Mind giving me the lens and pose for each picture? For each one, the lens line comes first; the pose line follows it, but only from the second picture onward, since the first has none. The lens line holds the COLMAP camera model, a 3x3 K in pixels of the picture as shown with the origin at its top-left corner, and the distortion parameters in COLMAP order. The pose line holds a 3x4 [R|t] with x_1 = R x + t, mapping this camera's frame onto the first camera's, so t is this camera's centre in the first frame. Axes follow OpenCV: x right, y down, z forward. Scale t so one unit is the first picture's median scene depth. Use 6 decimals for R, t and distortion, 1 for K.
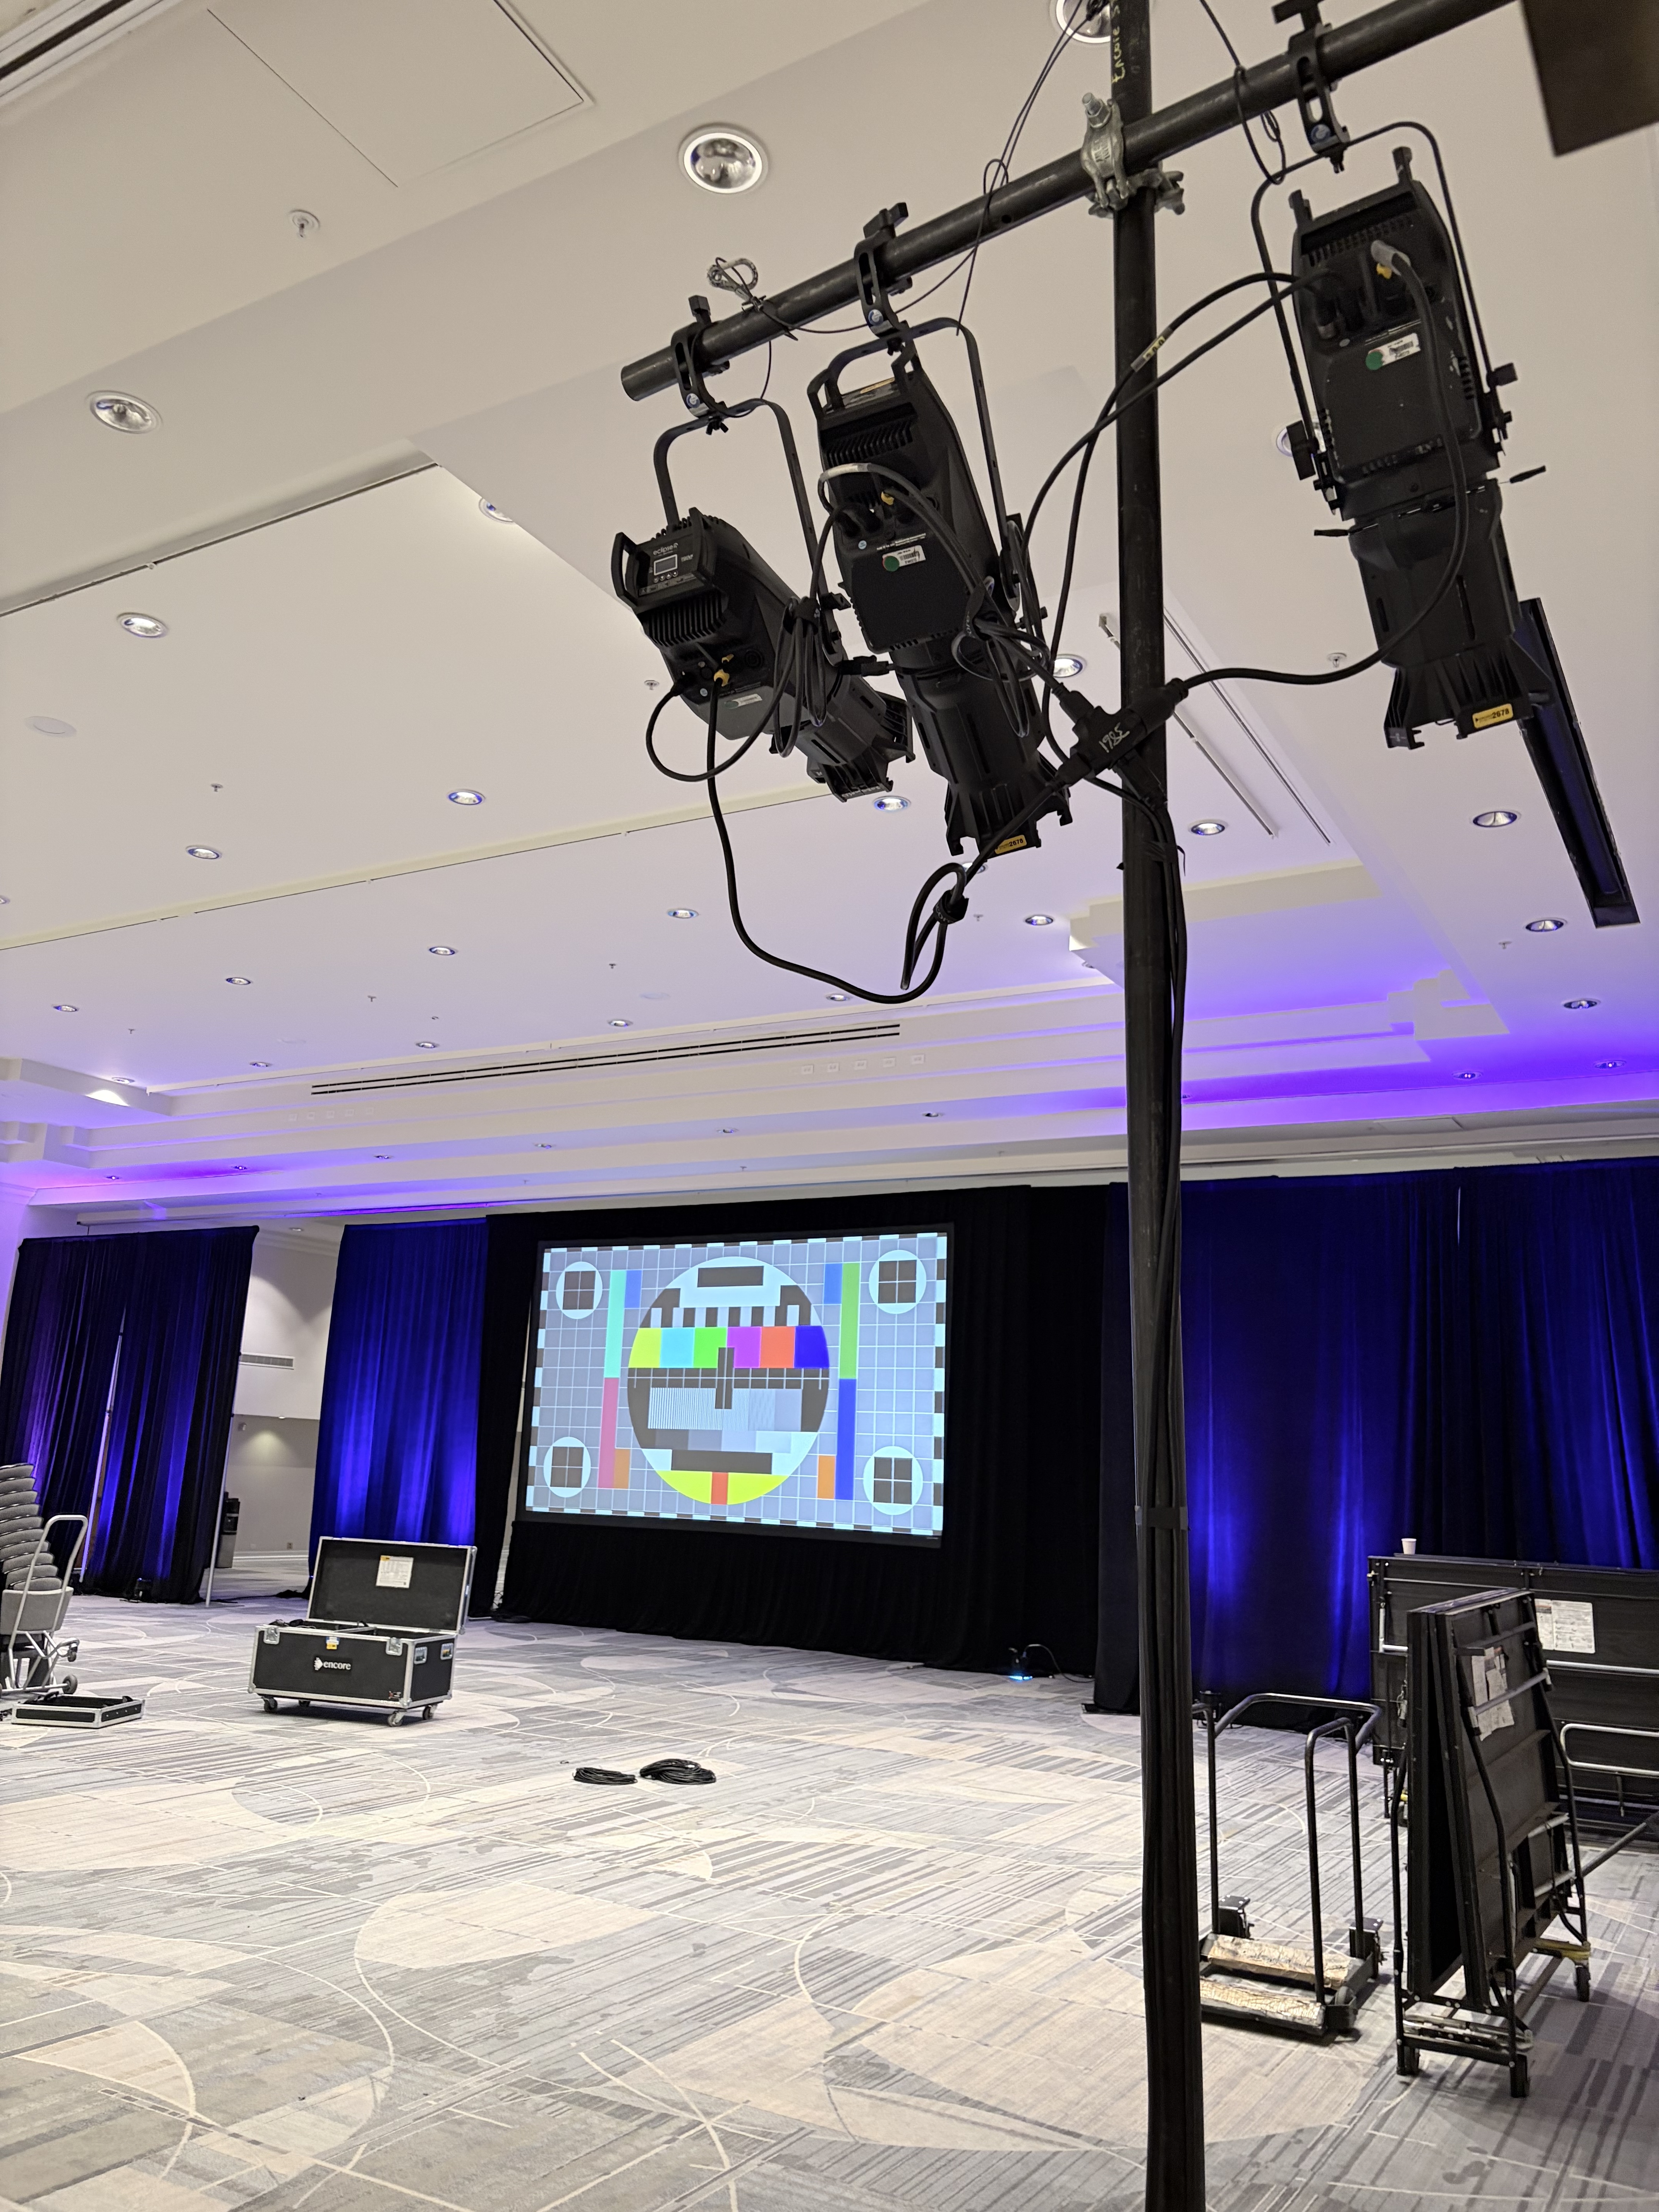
lens RADIAL K [[1674.5, 0, 833.1], [0, 1674.5, 1096.1], [0, 0, 1]] dist [0.064373, -0.002781]
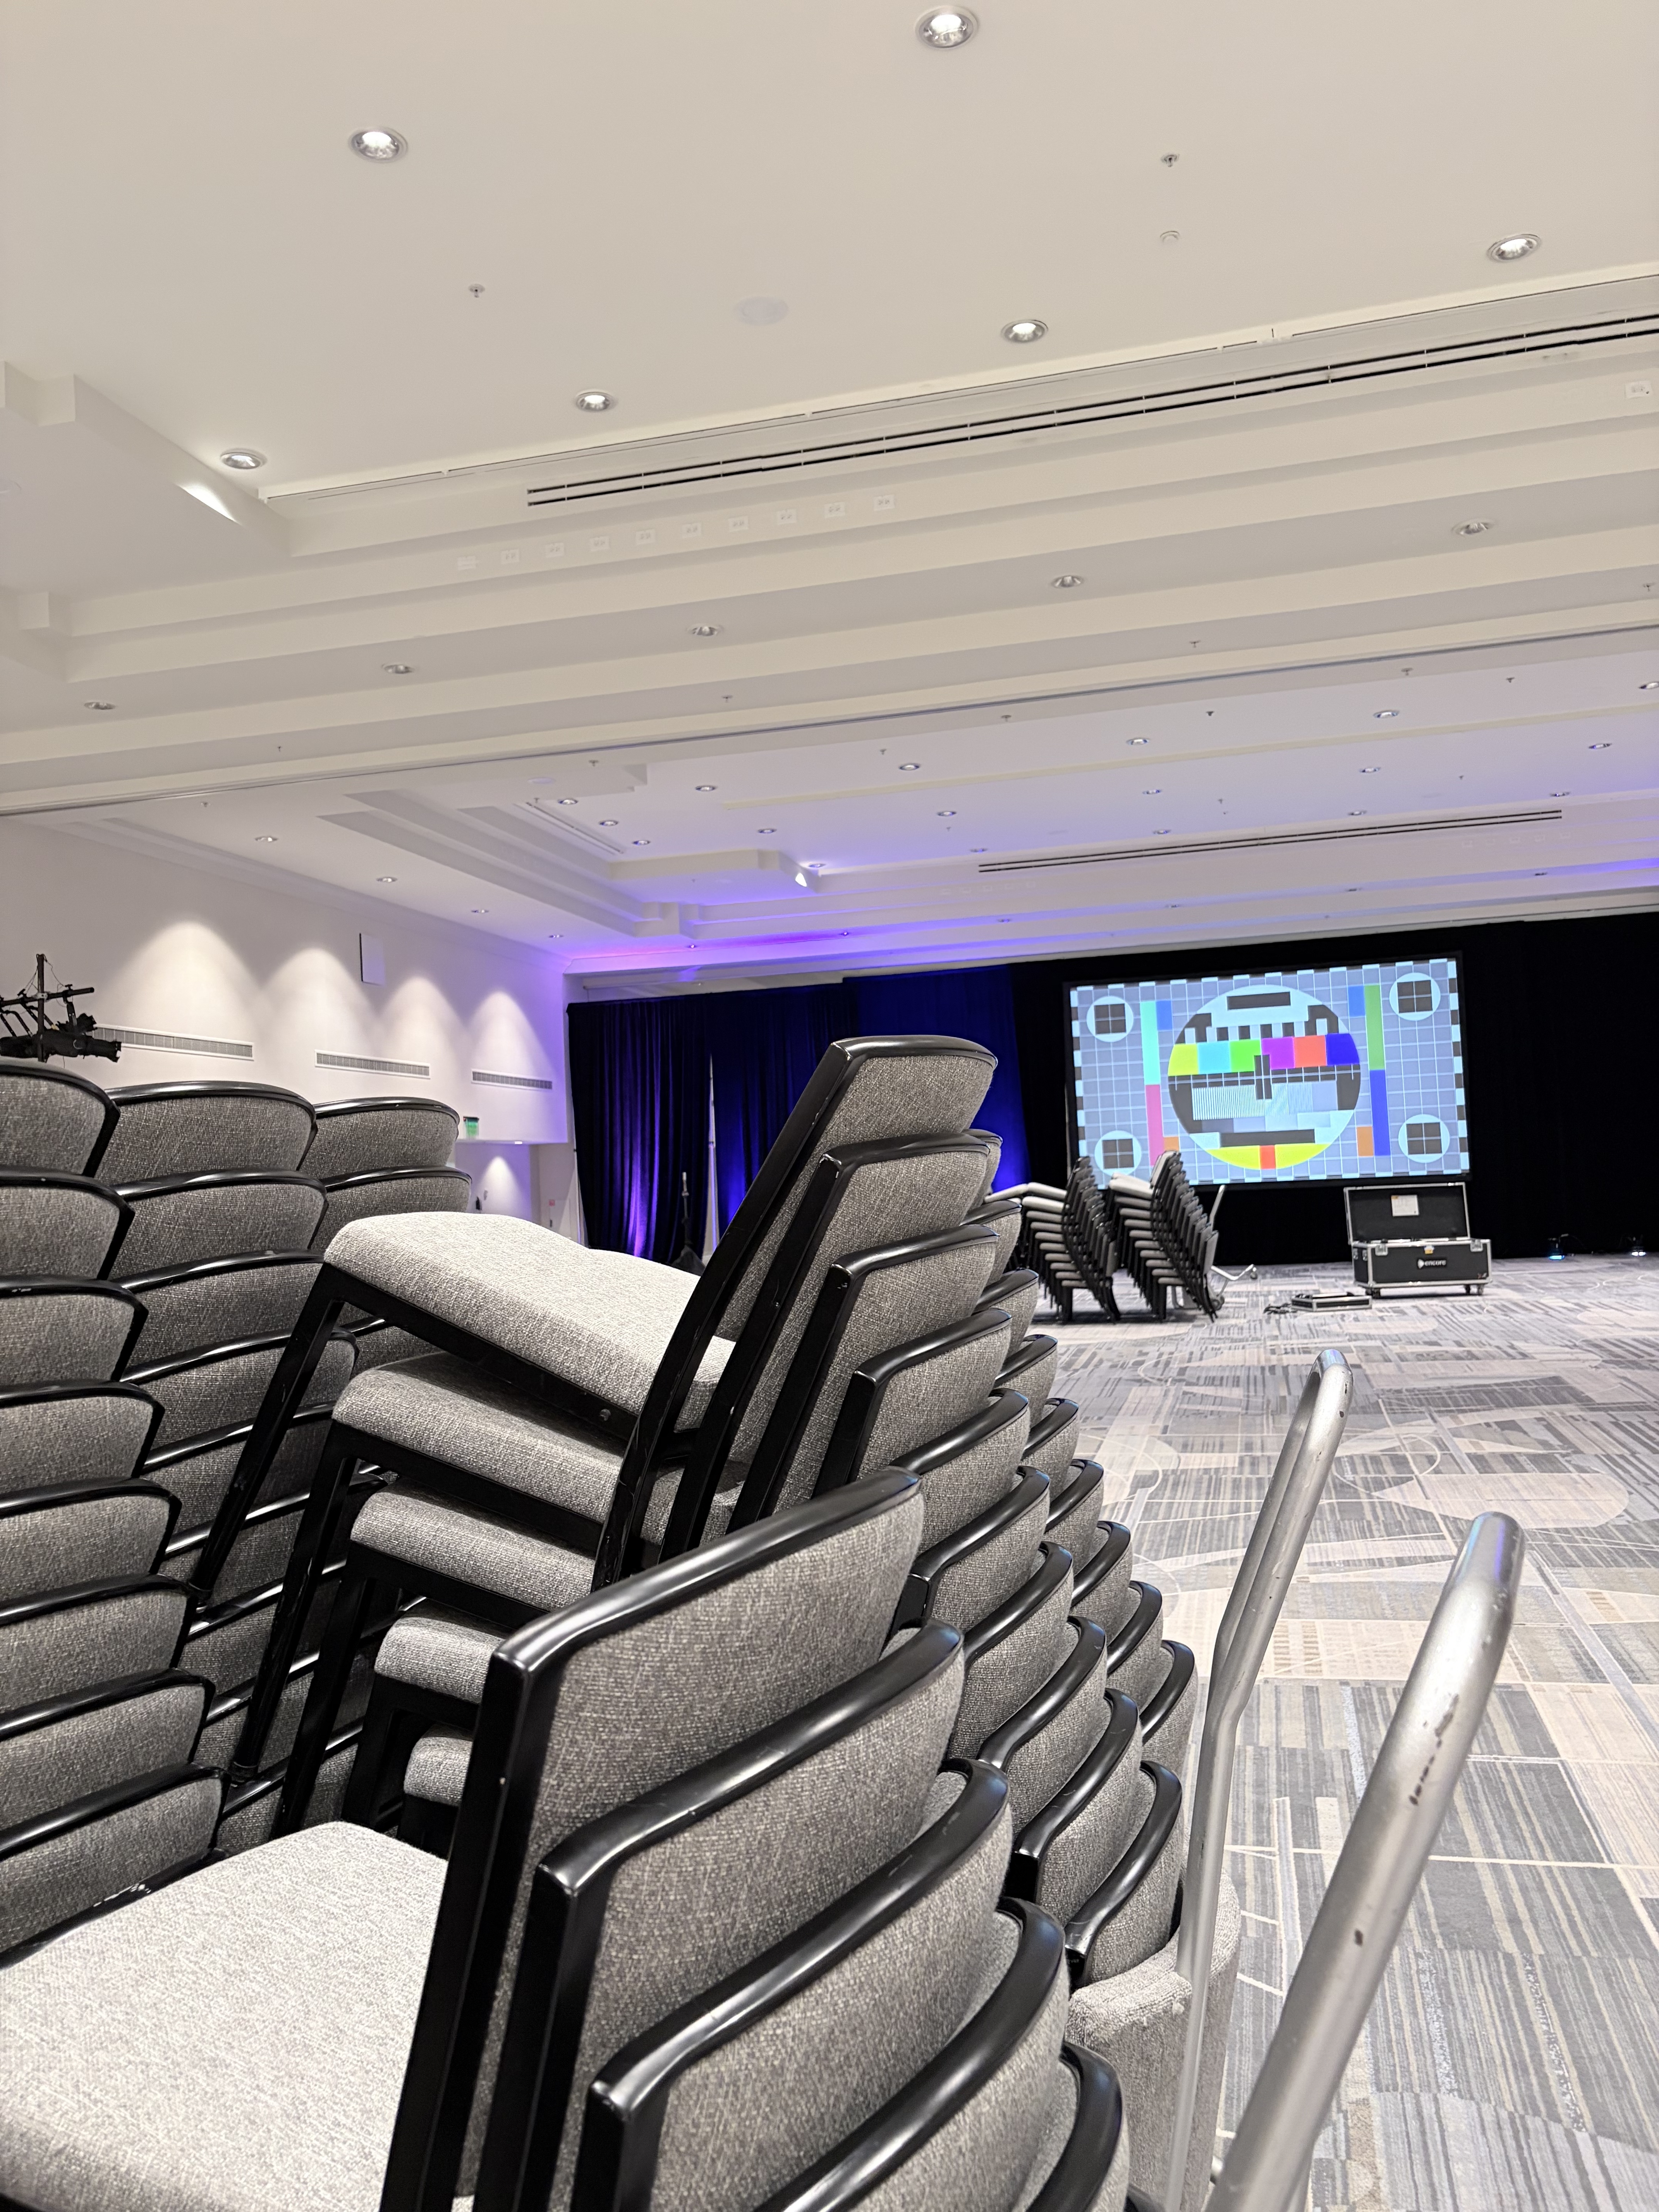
lens RADIAL K [[1674.5, 0, 822.5], [0, 1674.5, 1110.3], [0, 0, 1]] dist [0.064373, -0.002781]
pose [[0.954503, -0.074936, 0.288633, -0.780448], [0.023318, 0.983703, 0.178283, -0.050907], [-0.297289, -0.163441, 0.940695, -0.150304]]
